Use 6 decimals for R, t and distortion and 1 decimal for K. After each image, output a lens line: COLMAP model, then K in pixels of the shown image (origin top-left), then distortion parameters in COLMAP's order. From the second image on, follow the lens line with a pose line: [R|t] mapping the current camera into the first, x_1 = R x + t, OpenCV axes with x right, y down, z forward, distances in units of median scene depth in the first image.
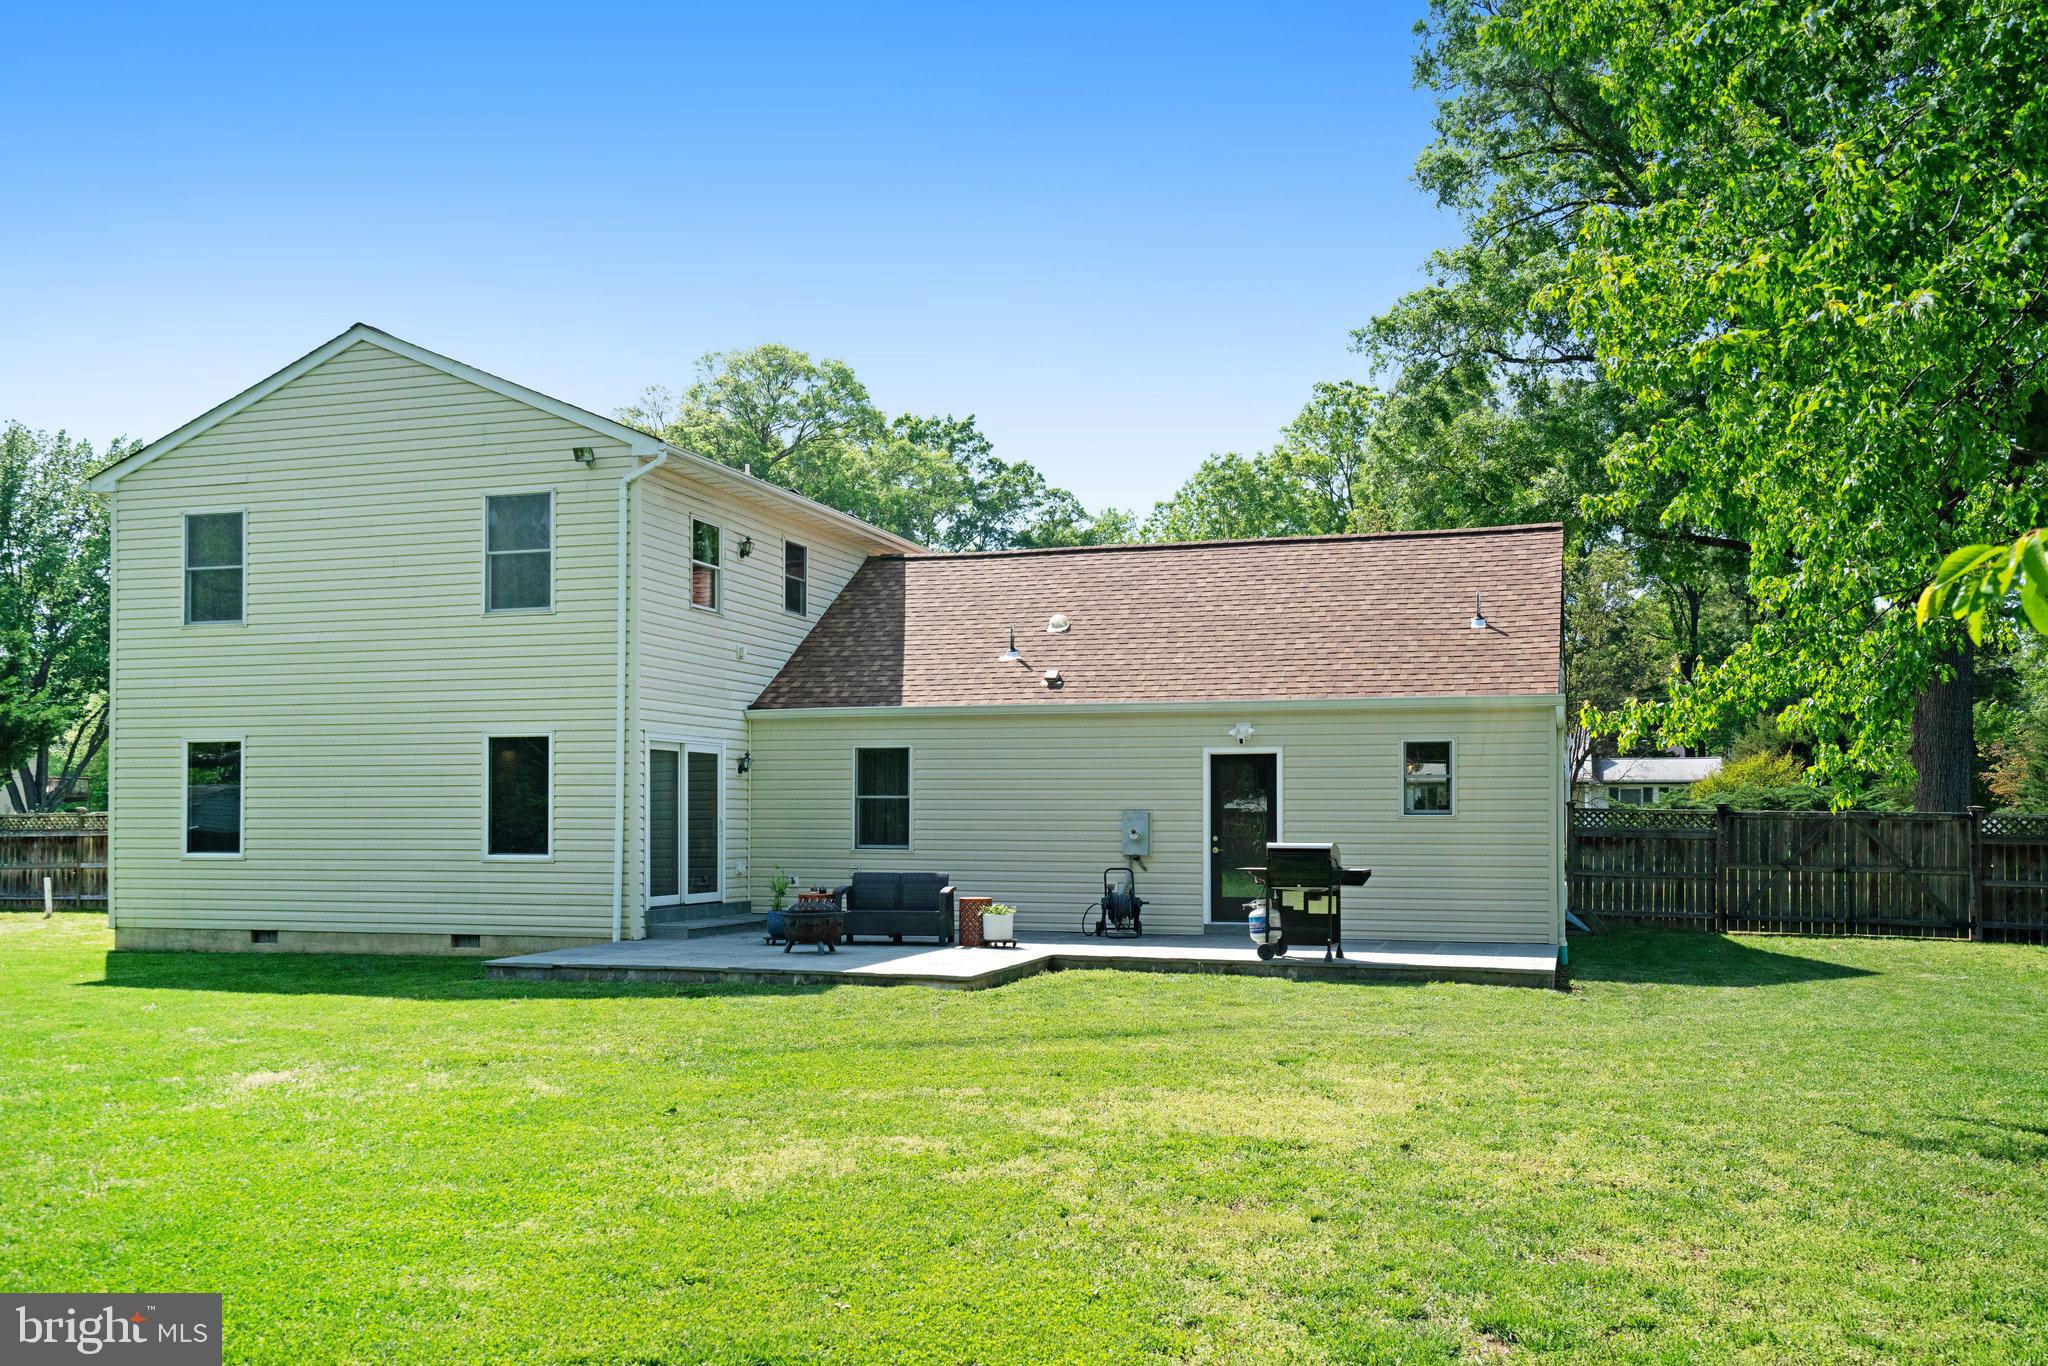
lens RADIAL K [[1720.5, 0, 1022.9], [0, 1720.5, 705.8], [0, 0, 1]] dist [0.007288, 0.000628]
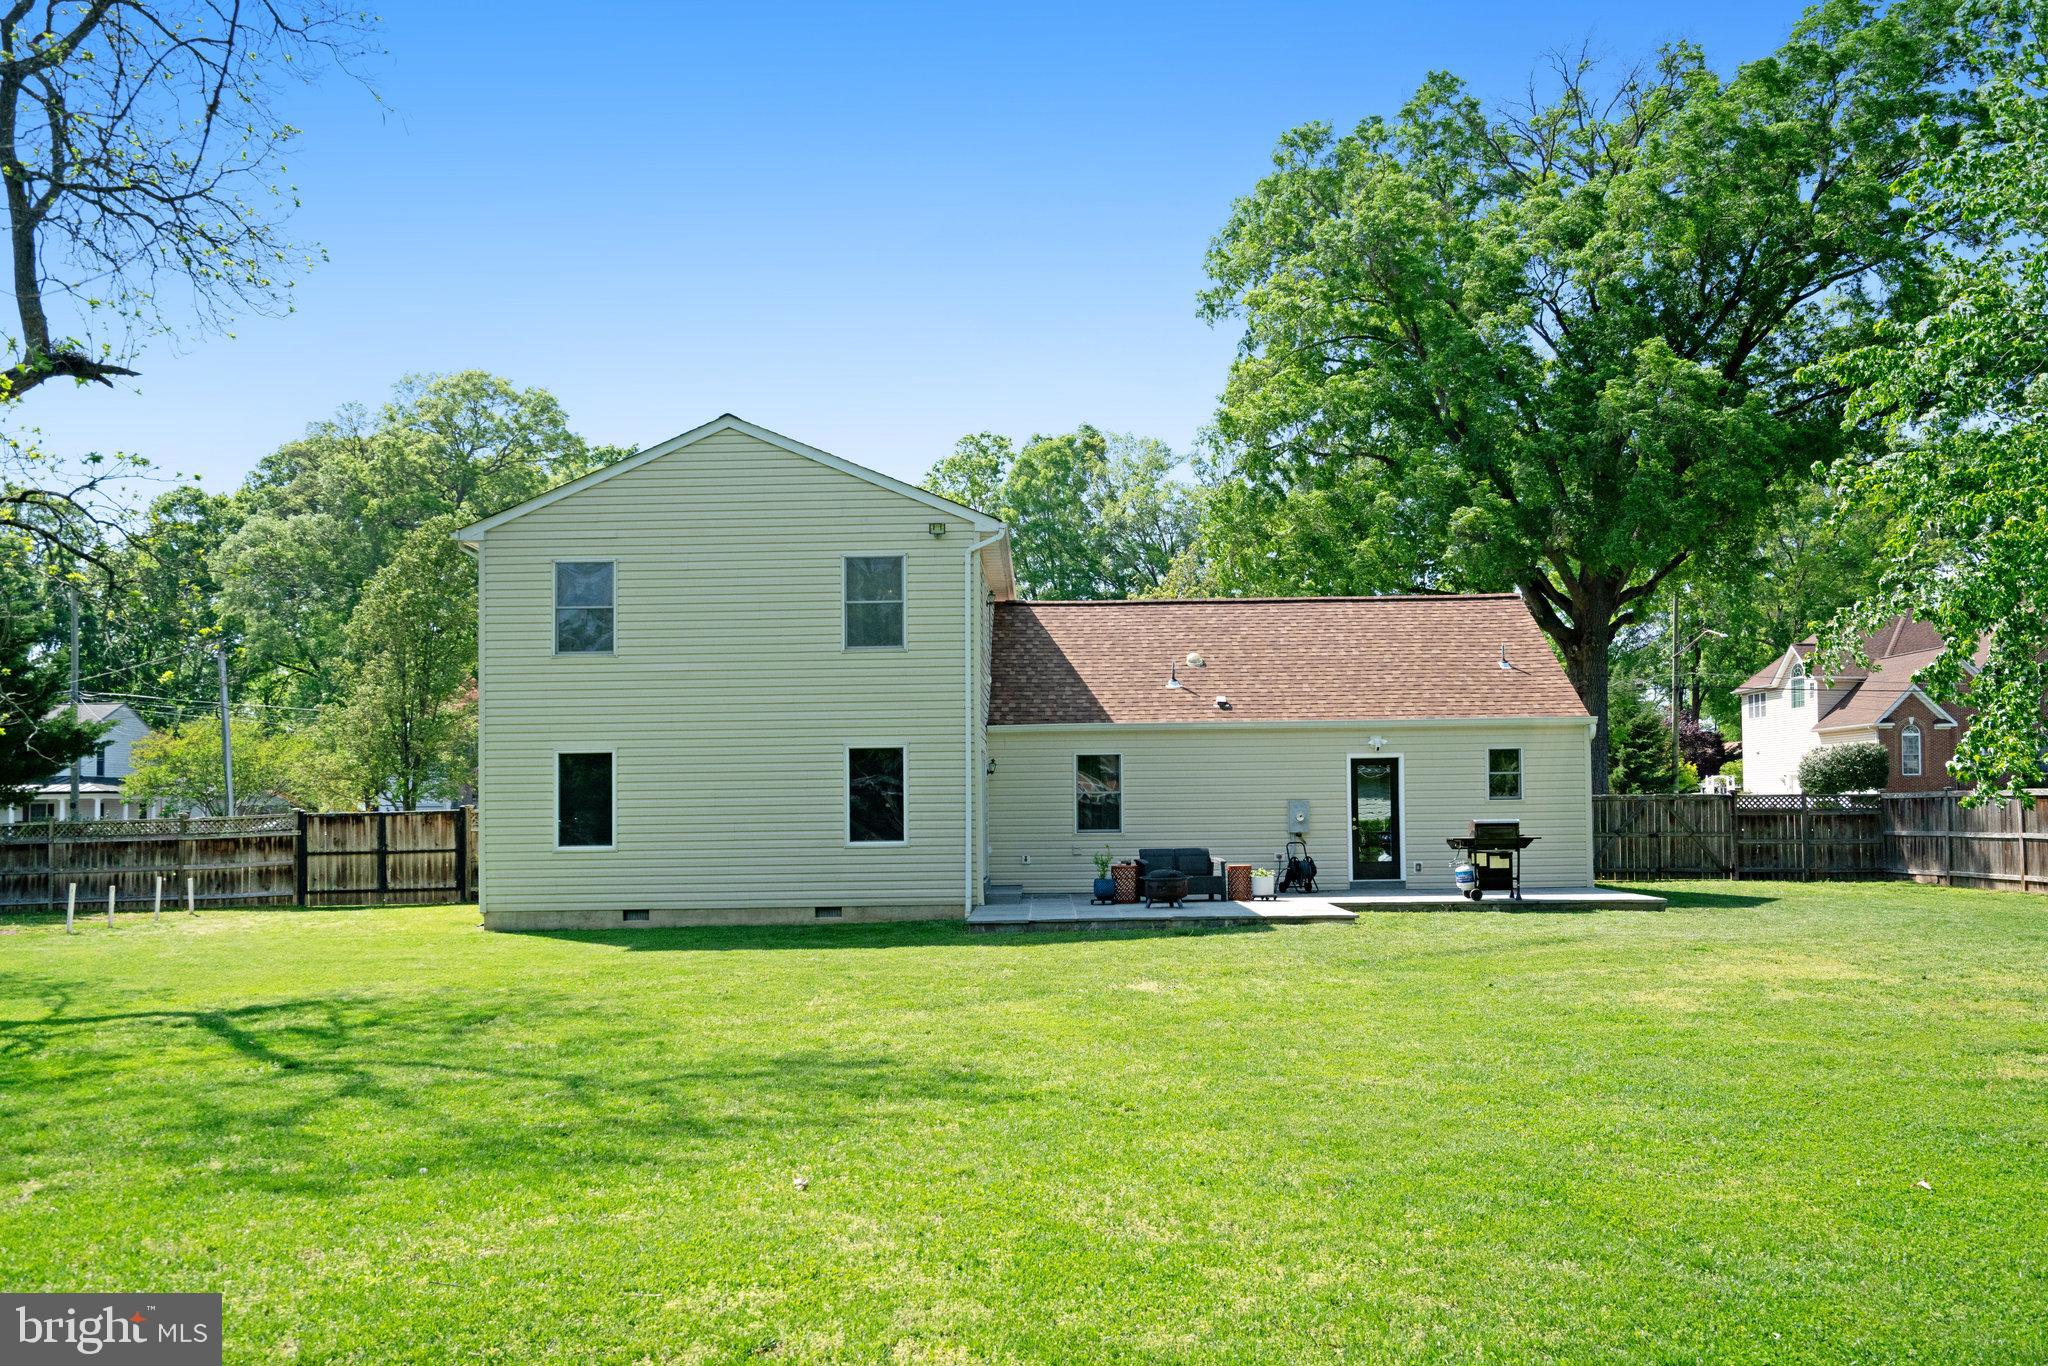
lens RADIAL K [[1569.1, 0, 1025.2], [0, 1569.1, 666.5], [0, 0, 1]] dist [0.021929, 0.014019]
pose [[0.956268, 0.010681, 0.292298, -0.505575], [-0.003378, 0.999670, -0.025479, -0.012552], [-0.292473, 0.023378, 0.955988, -0.134527]]
